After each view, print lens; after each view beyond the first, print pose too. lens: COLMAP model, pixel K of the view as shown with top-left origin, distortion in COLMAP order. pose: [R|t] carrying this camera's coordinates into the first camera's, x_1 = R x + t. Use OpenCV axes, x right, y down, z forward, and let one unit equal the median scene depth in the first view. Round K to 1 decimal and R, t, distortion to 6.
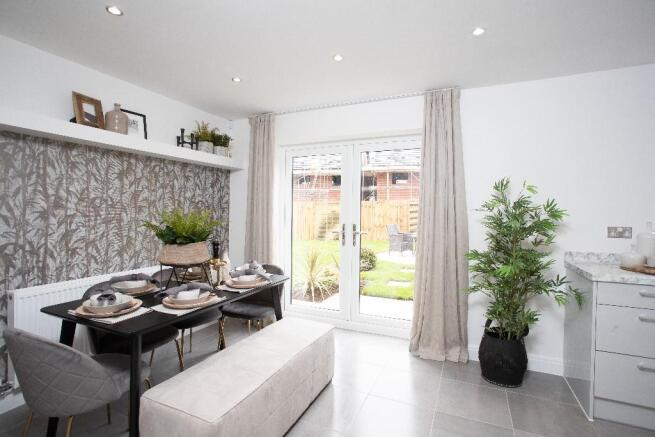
lens RADIAL K [[326.9, 0, 324.0], [0, 326.9, 216.6], [0, 0, 1]] dist [-0.026658, 0.009497]
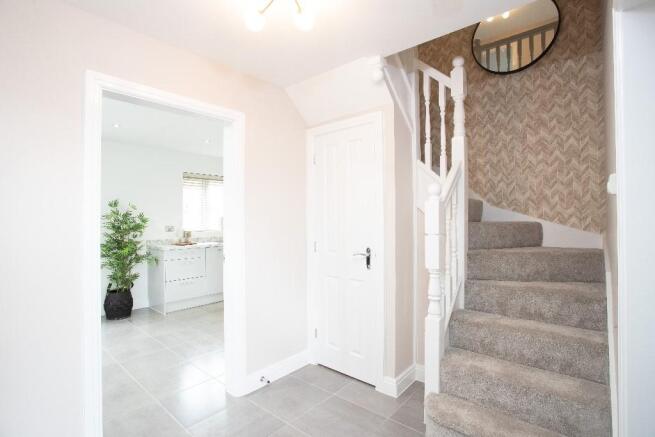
lens RADIAL K [[326.9, 0, 313.8], [0, 326.9, 215.2], [0, 0, 1]] dist [-0.026658, 0.009497]
pose [[0.324983, -0.002334, 0.945717, -0.733096], [0.023590, 0.999706, -0.005639, -0.003610], [-0.945426, 0.024142, 0.324942, -0.548126]]
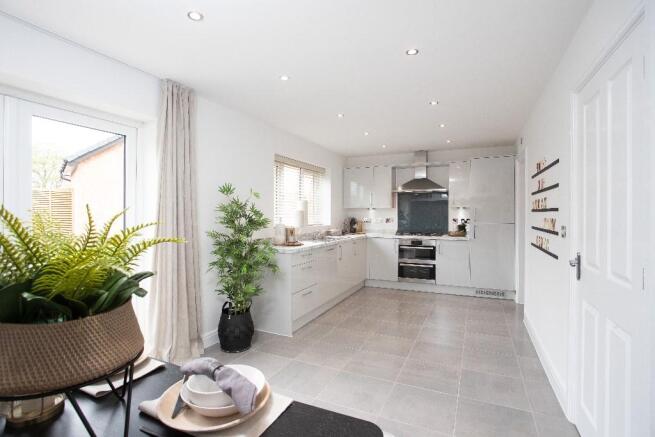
lens RADIAL K [[326.9, 0, 329.3], [0, 326.9, 219.8], [0, 0, 1]] dist [-0.026658, 0.009497]
pose [[0.032931, -0.026605, 0.999103, -0.679616], [0.015534, 0.999539, 0.026104, -0.011490], [-0.999337, 0.014661, 0.033329, 0.591882]]
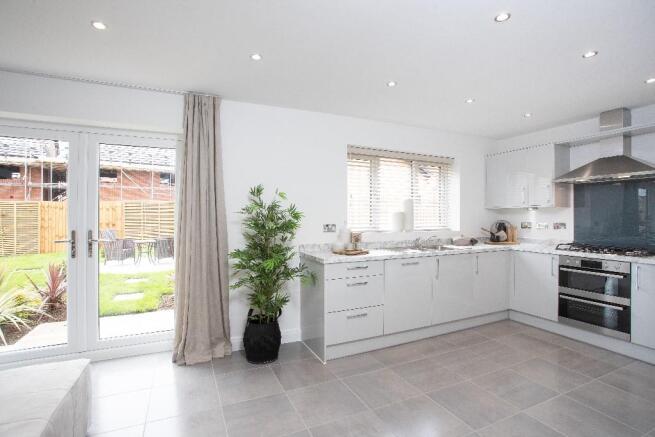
lens RADIAL K [[326.9, 0, 329.5], [0, 326.9, 216.8], [0, 0, 1]] dist [-0.026658, 0.009497]
pose [[0.657787, -0.011495, 0.753116, -0.165482], [0.016604, 0.999862, 0.000758, -0.002260], [-0.753021, 0.012006, 0.657887, 0.040316]]
